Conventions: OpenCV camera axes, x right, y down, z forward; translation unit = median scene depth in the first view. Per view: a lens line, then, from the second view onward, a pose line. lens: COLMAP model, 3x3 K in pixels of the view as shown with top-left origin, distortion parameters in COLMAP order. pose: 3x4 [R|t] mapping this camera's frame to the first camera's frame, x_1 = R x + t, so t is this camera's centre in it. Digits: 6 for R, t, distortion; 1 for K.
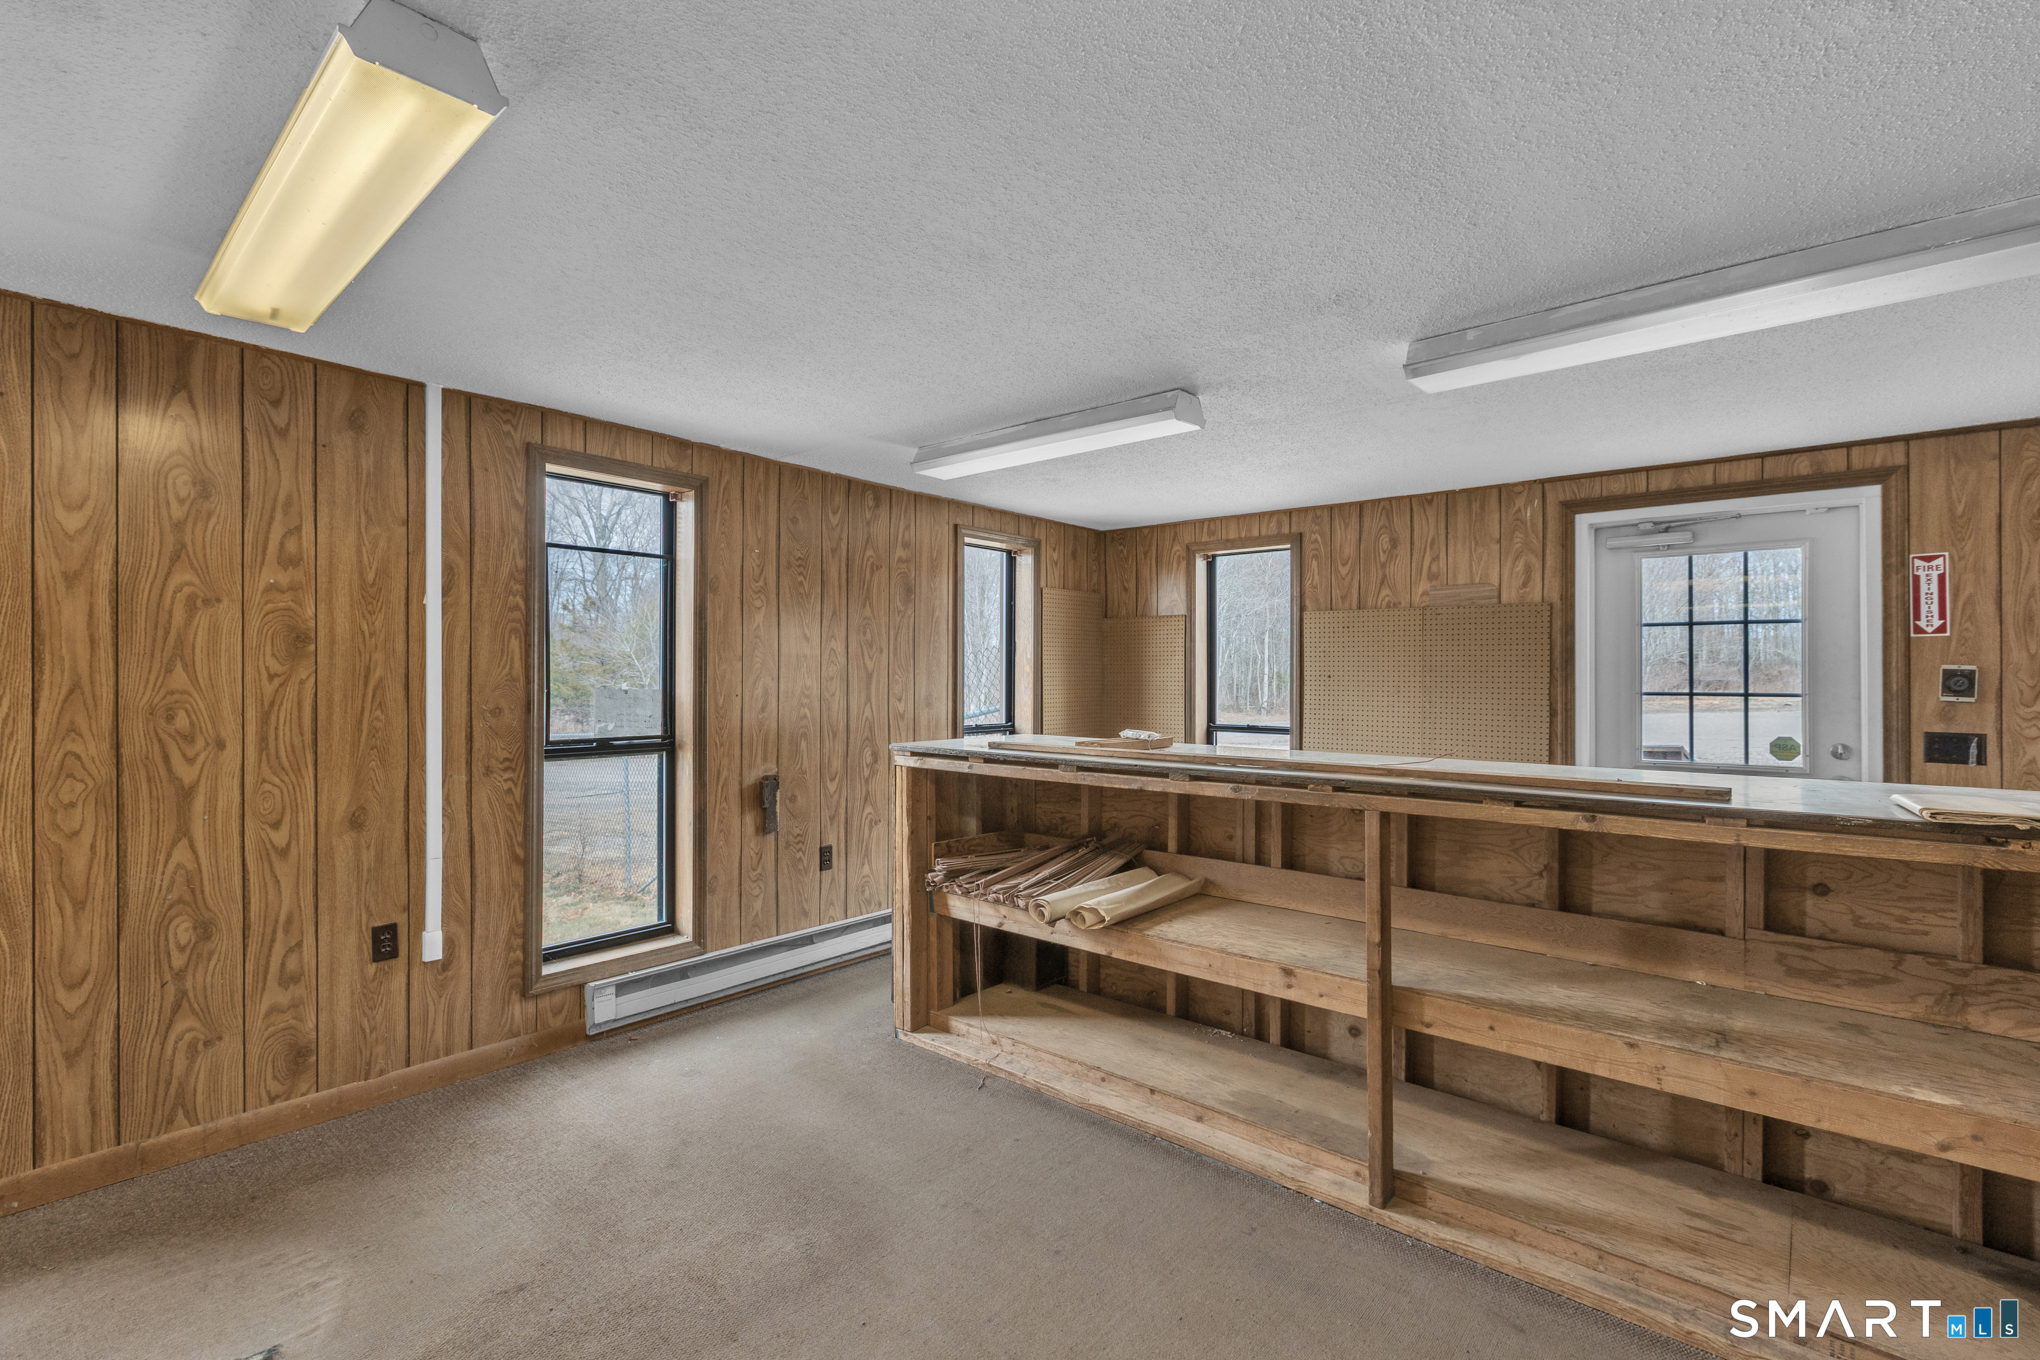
lens RADIAL K [[917.7, 0, 1024.2], [0, 917.7, 680.7], [0, 0, 1]] dist [0.000620, -0.001312]
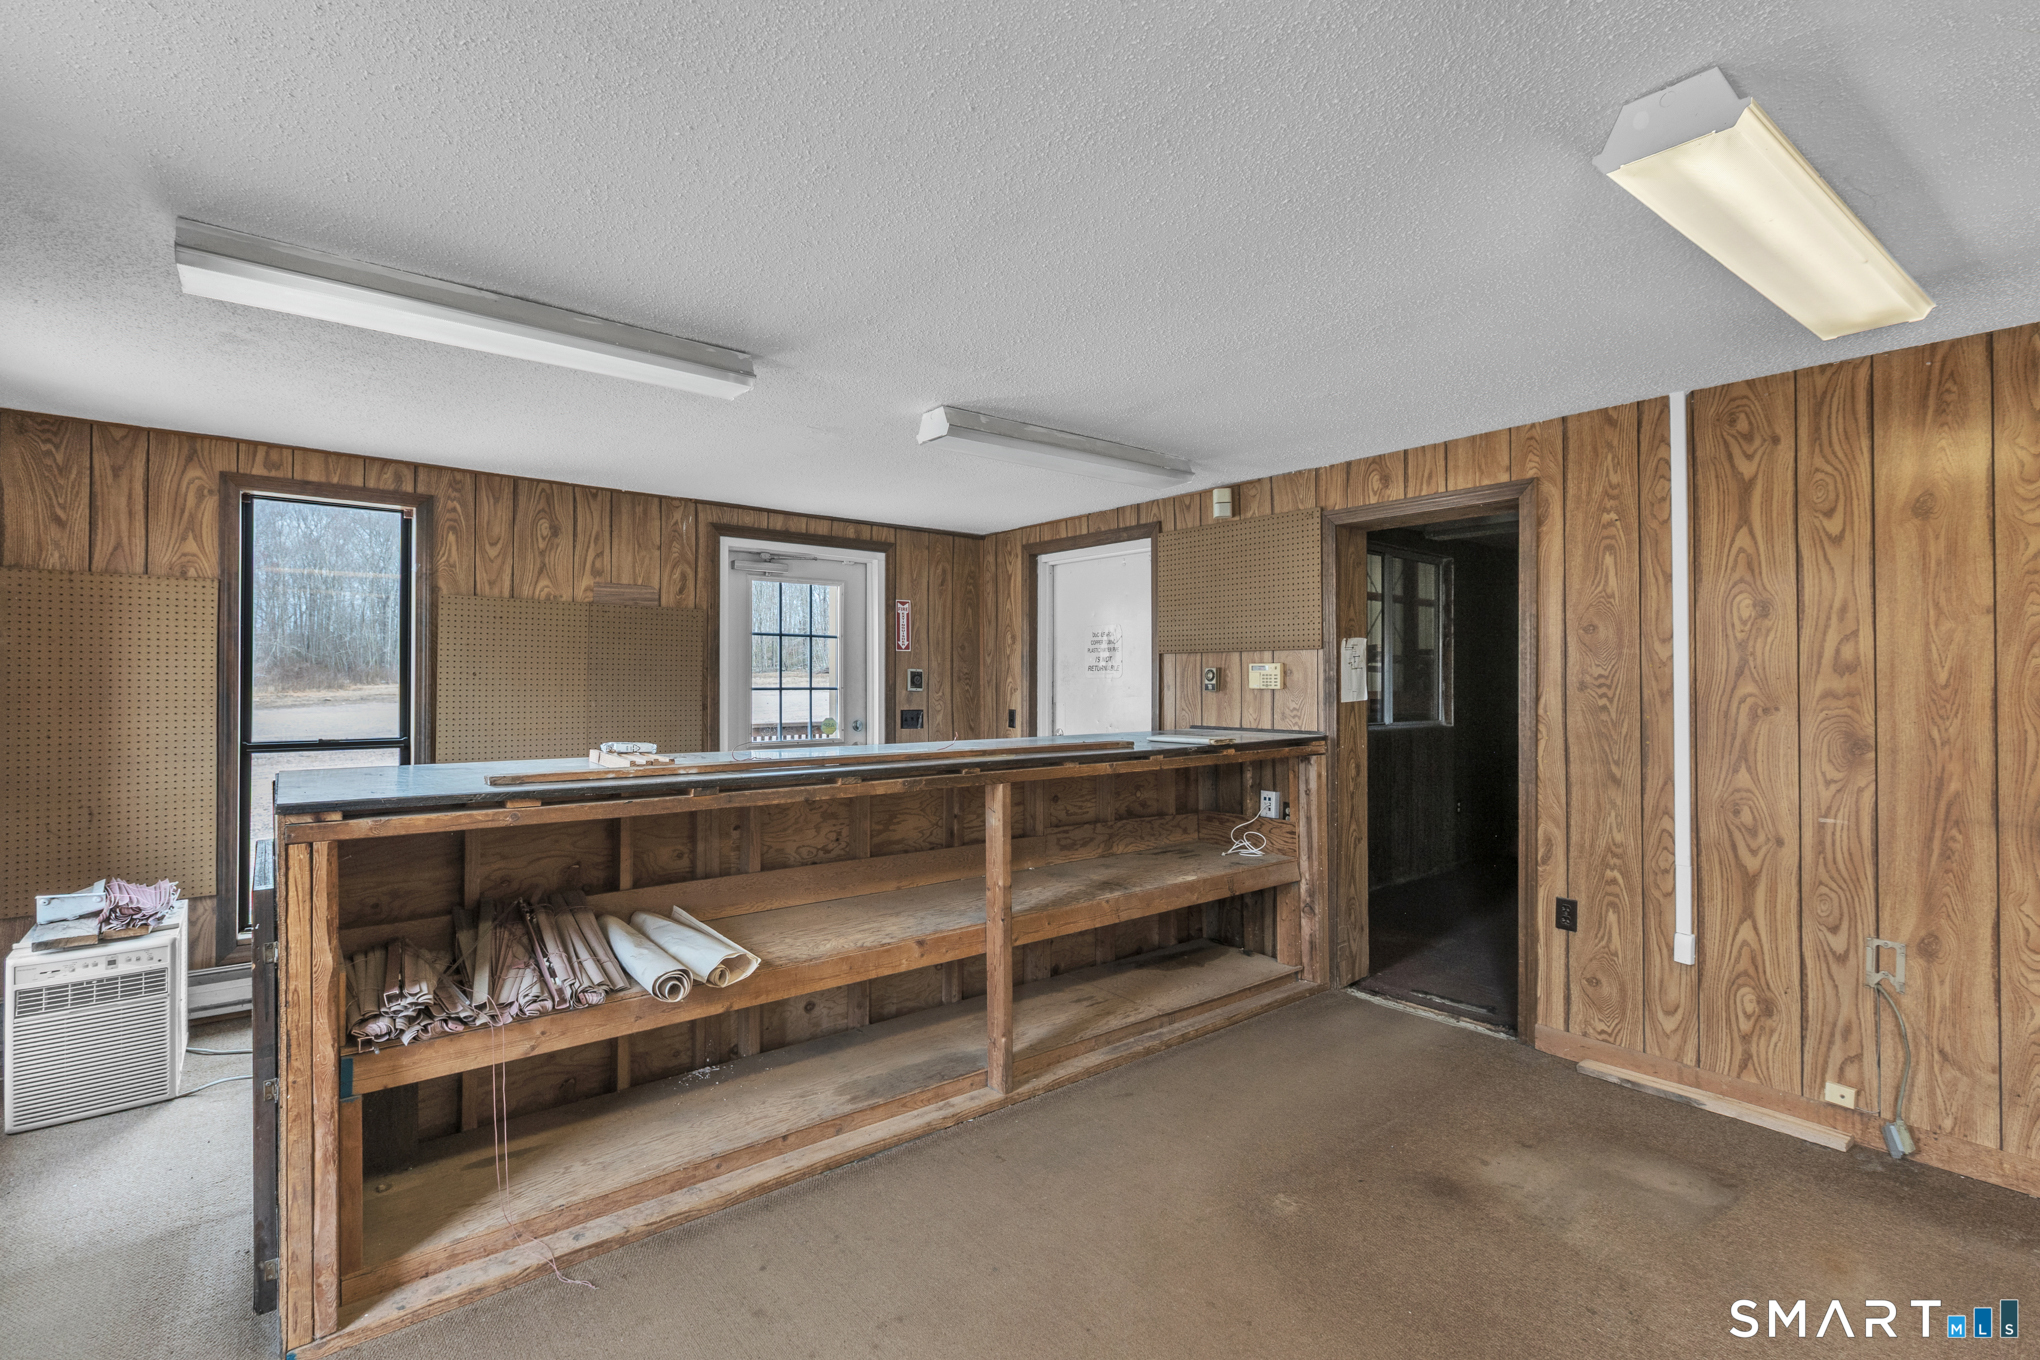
lens RADIAL K [[917.7, 0, 1020.4], [0, 917.7, 673.1], [0, 0, 1]] dist [0.000620, -0.001312]
pose [[0.183021, 0.003634, 0.983102, -0.499924], [0.000304, 0.999993, -0.003753, -0.002700], [-0.983109, 0.000986, 0.183018, 0.432906]]
